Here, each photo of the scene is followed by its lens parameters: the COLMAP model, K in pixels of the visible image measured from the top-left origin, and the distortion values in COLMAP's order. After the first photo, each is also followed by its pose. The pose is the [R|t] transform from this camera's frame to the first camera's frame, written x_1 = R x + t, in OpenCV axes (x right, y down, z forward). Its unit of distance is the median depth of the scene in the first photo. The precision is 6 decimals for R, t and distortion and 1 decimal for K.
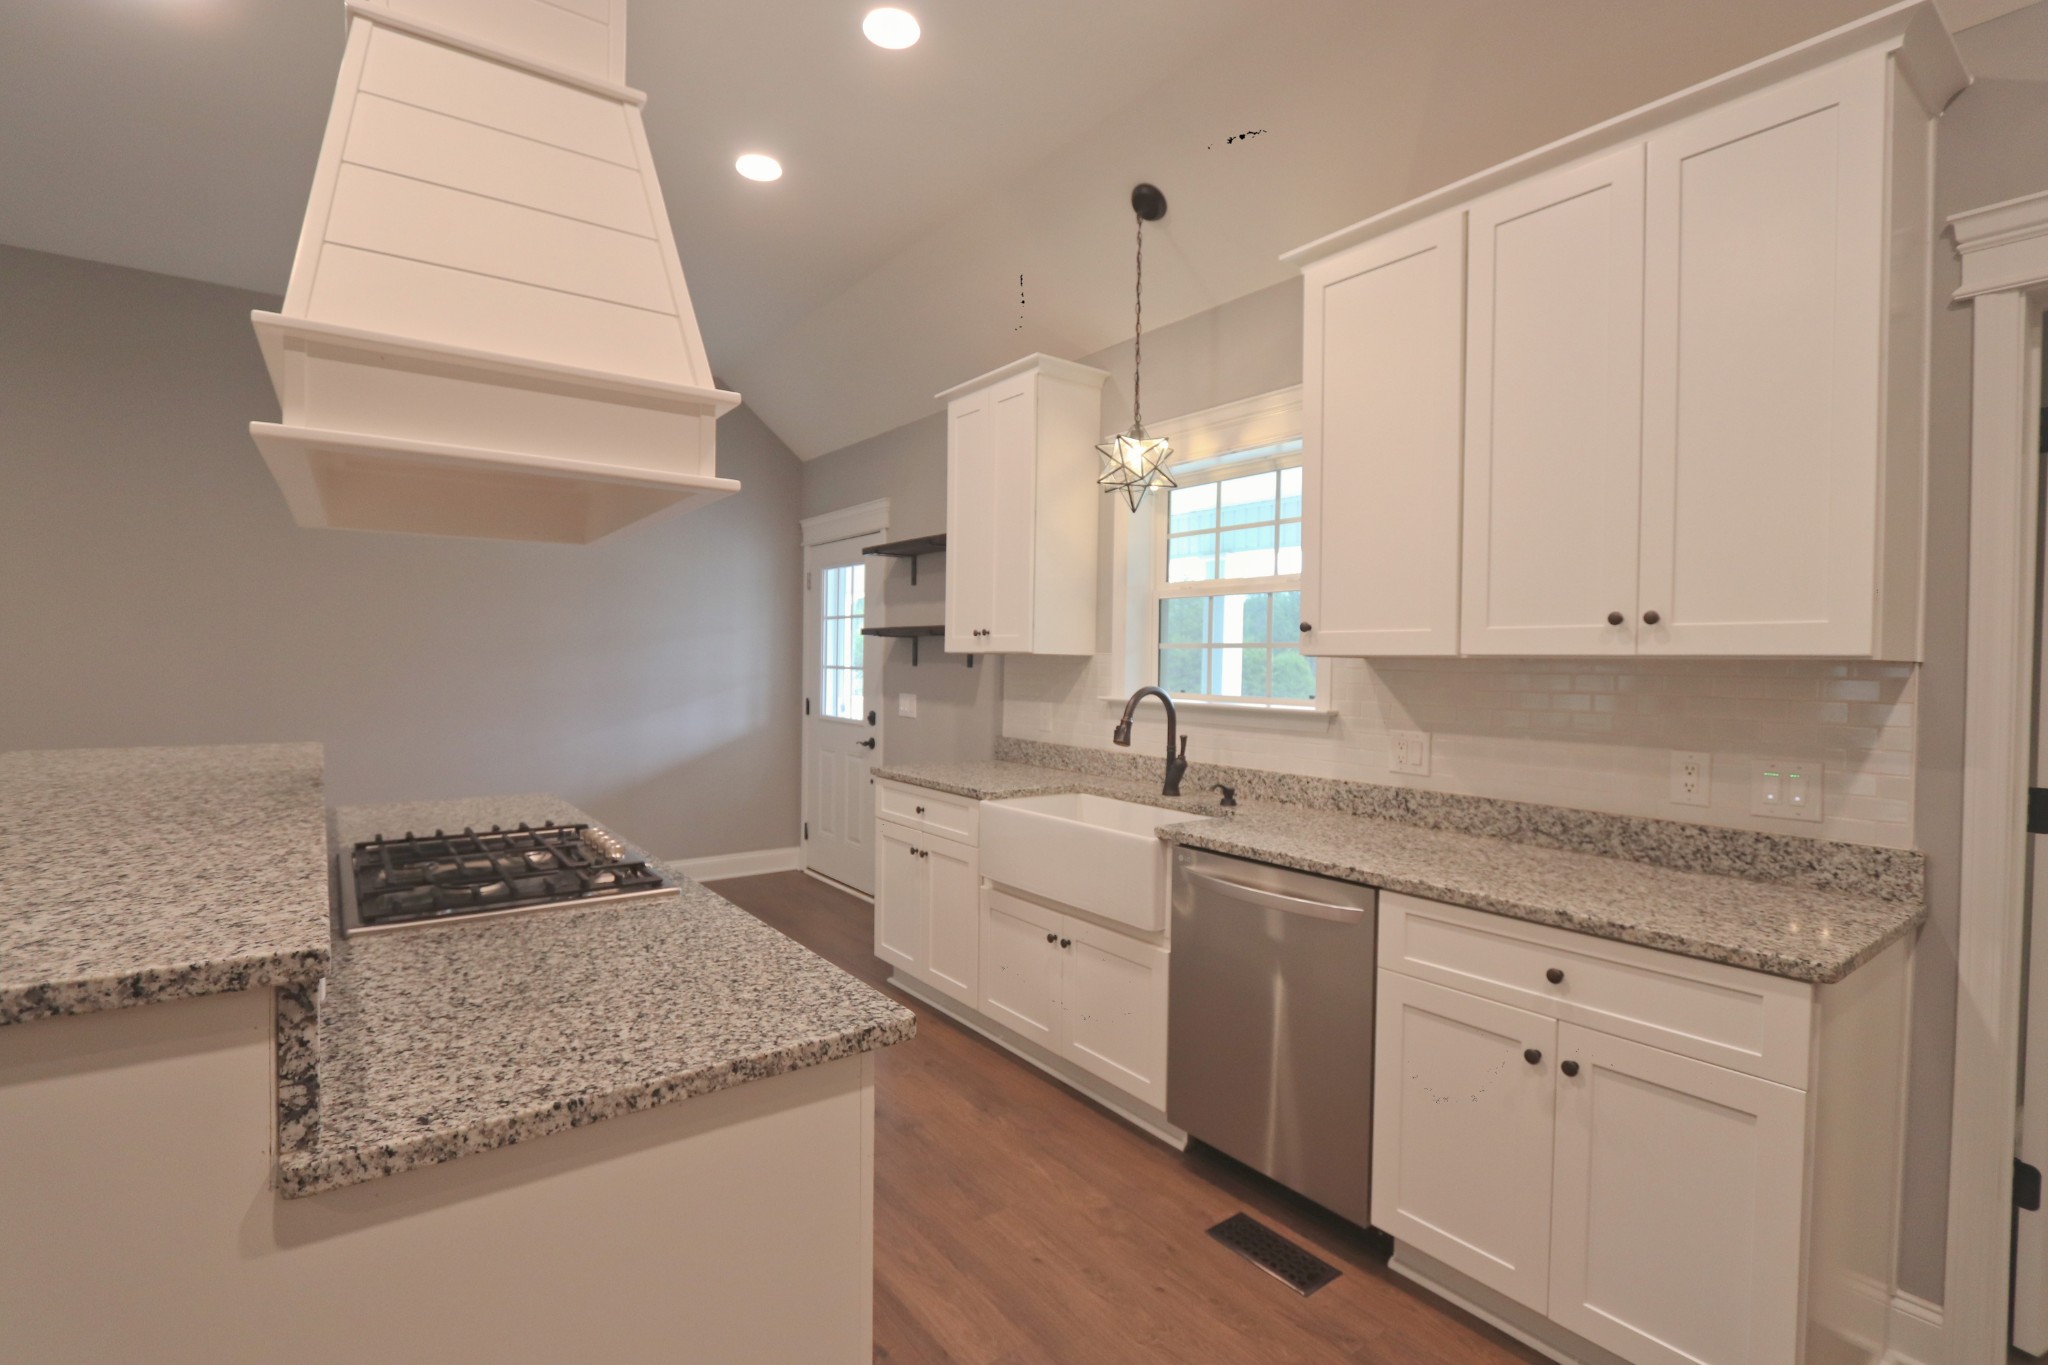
lens RADIAL K [[950.0, 0, 1014.7], [0, 950.0, 675.2], [0, 0, 1]] dist [-0.011440, 0.001308]
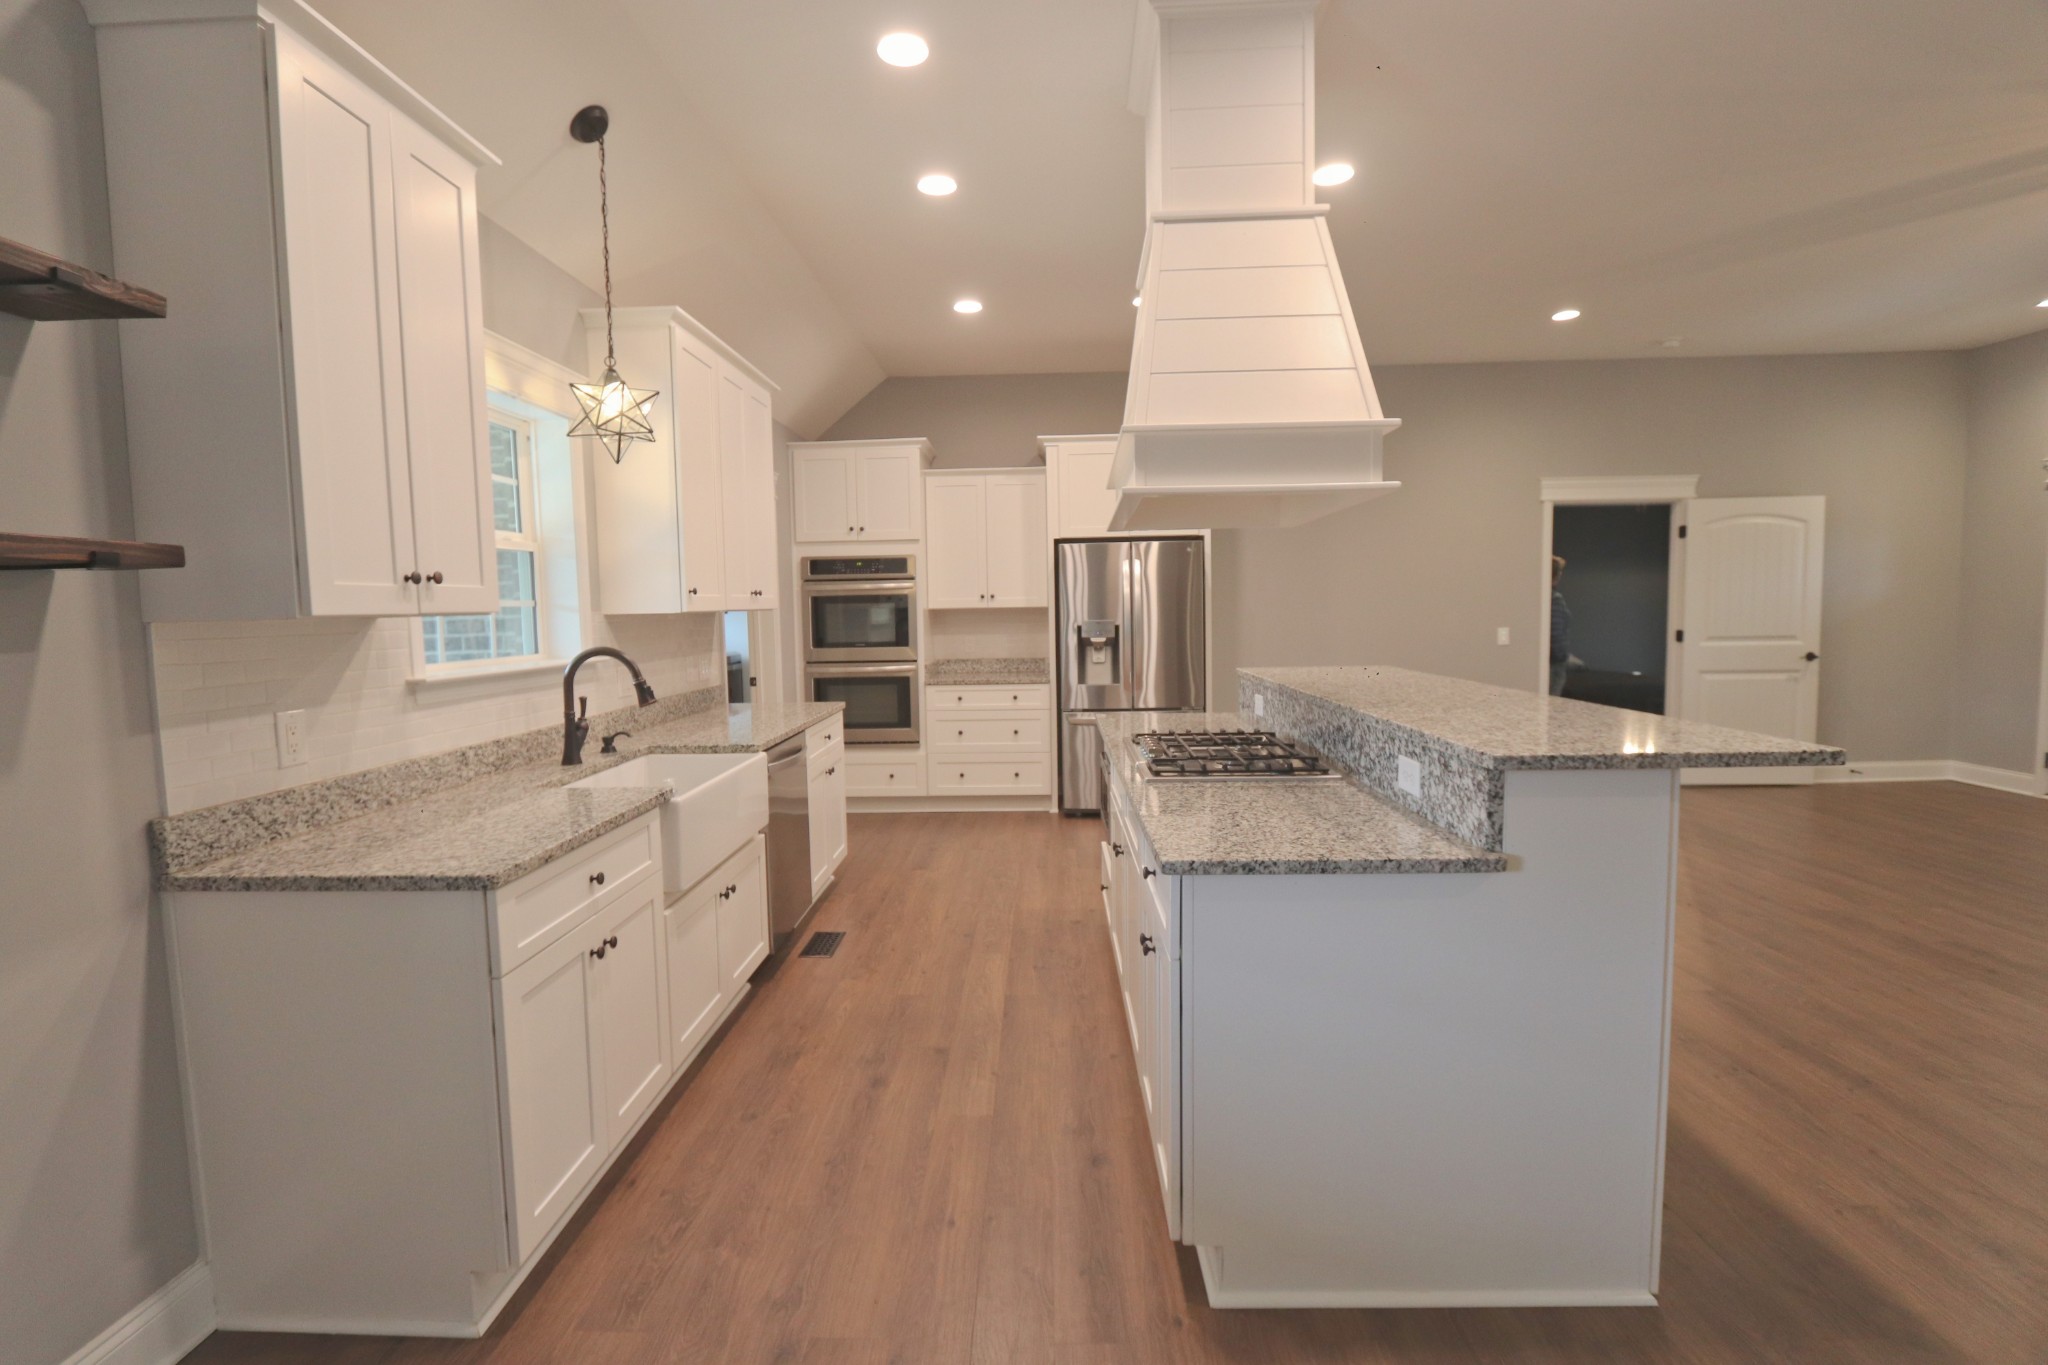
lens RADIAL K [[942.5, 0, 1013.9], [0, 942.5, 673.1], [0, 0, 1]] dist [-0.013835, -0.000036]
pose [[-0.784479, -0.042756, 0.618680, -0.650400], [0.018501, 0.995563, 0.092262, -0.034783], [-0.619879, 0.083824, -0.780207, 1.264505]]
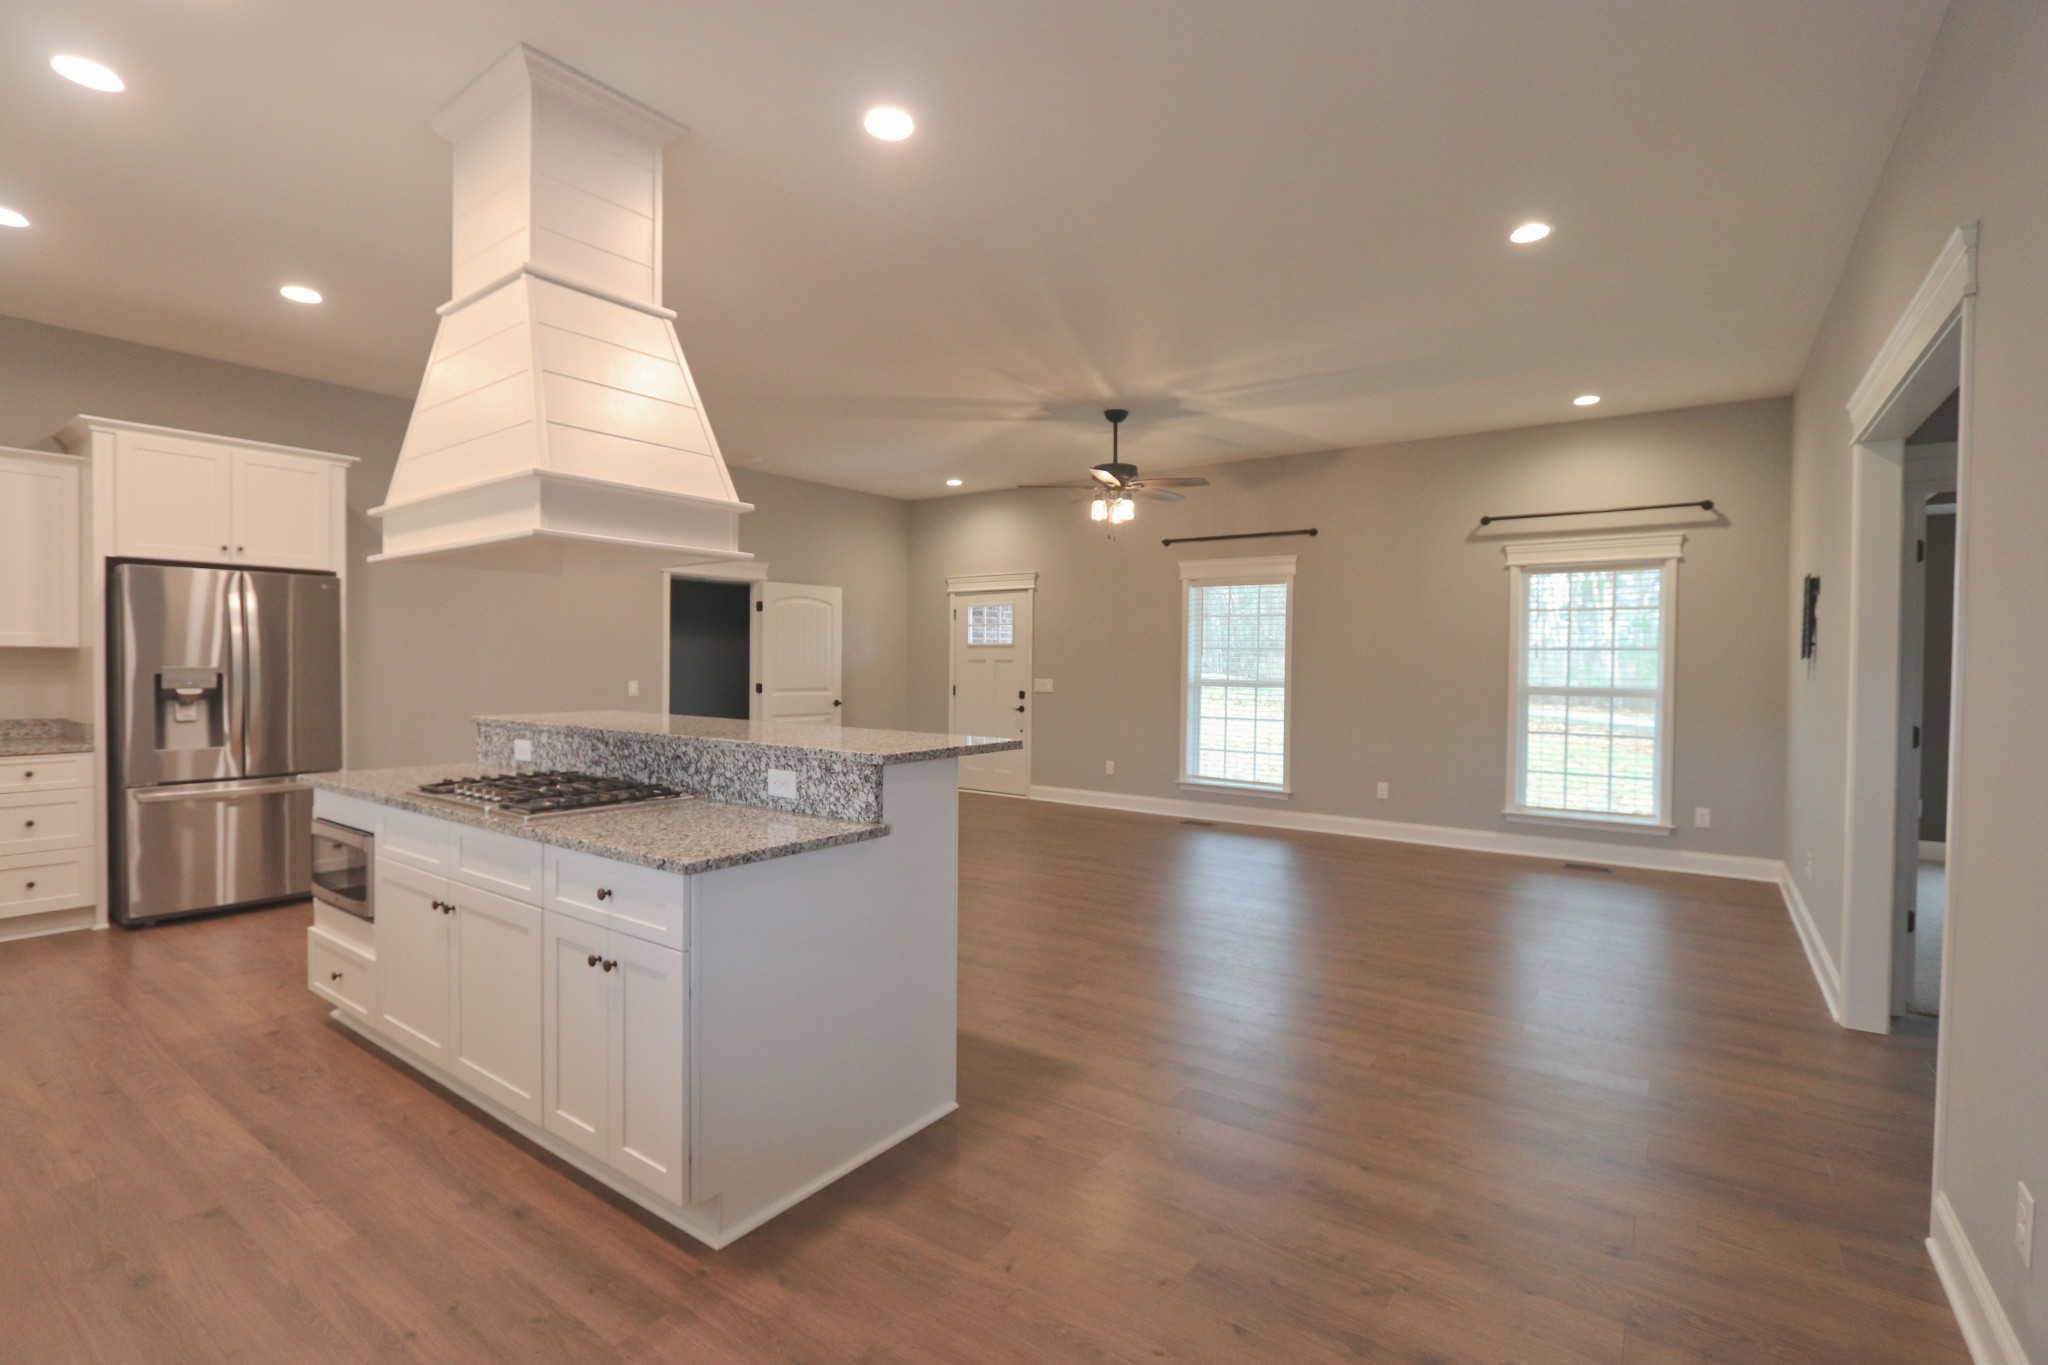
lens RADIAL K [[942.5, 0, 1013.9], [0, 942.5, 673.1], [0, 0, 1]] dist [-0.013835, -0.000036]
pose [[-0.952853, -0.018626, -0.302861, -0.430562], [-0.027079, 0.999351, 0.023735, -0.023746], [0.302223, 0.030817, -0.952739, 1.431661]]
